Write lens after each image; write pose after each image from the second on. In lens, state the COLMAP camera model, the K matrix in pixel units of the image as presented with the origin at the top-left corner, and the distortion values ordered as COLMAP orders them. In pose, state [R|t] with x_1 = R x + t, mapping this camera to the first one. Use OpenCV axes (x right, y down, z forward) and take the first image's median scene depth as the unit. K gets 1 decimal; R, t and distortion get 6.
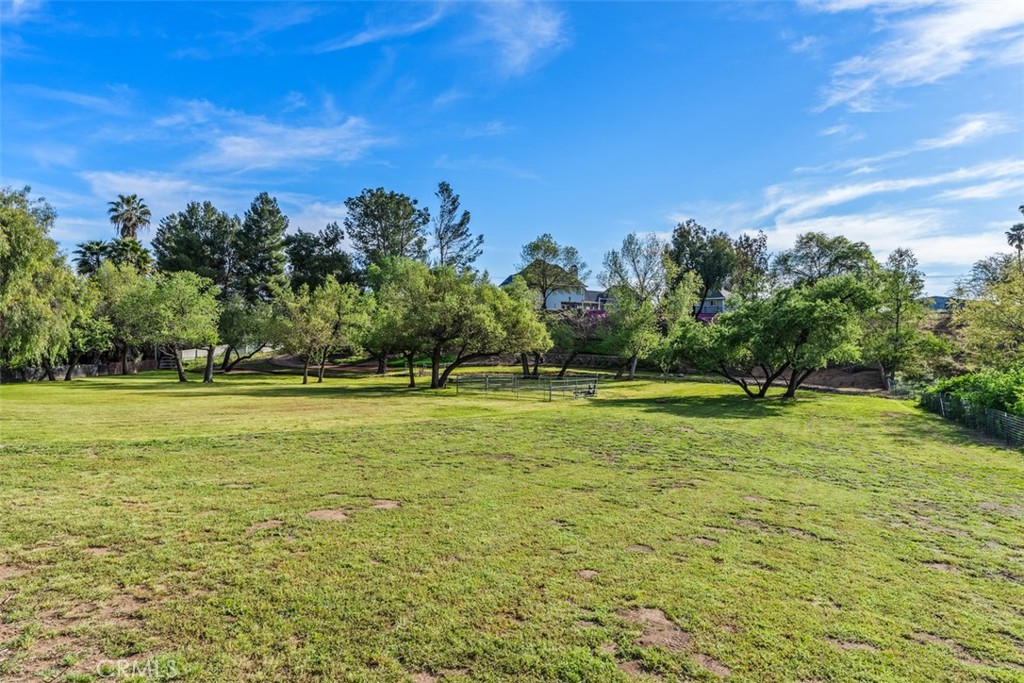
lens RADIAL K [[591.6, 0, 511.9], [0, 591.6, 342.3], [0, 0, 1]] dist [0.001109, 0.000045]
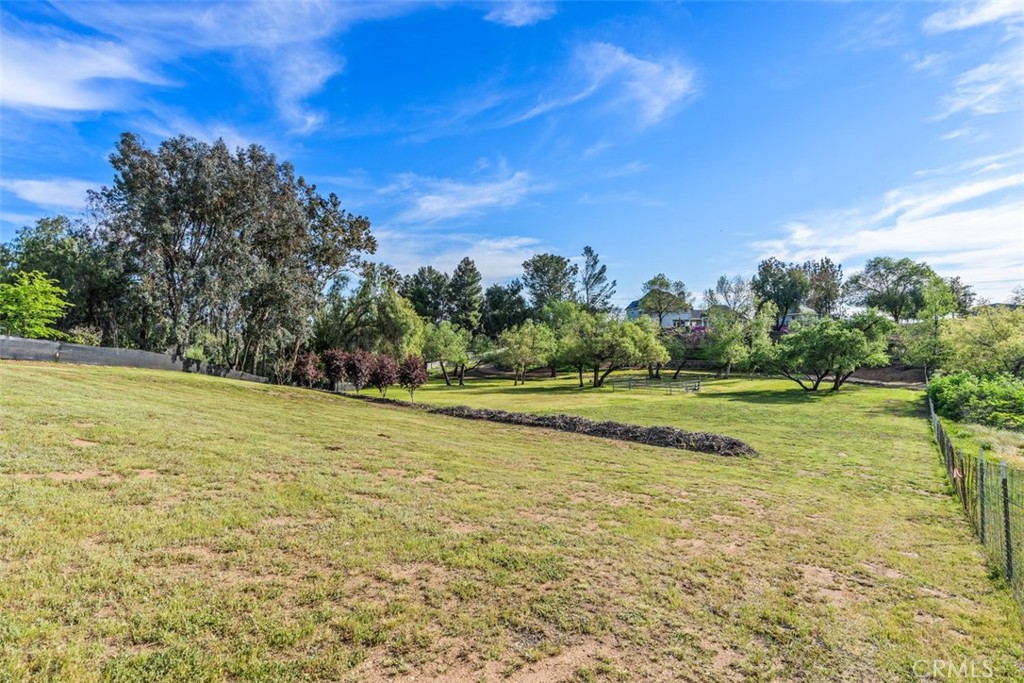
lens RADIAL K [[496.3, 0, 513.9], [0, 496.3, 339.9], [0, 0, 1]] dist [0.012084, 0.000115]
pose [[0.974139, -0.036217, -0.223029, -0.029007], [0.034783, 0.999341, -0.010353, -0.033729], [0.223257, 0.002328, 0.974757, -0.284148]]
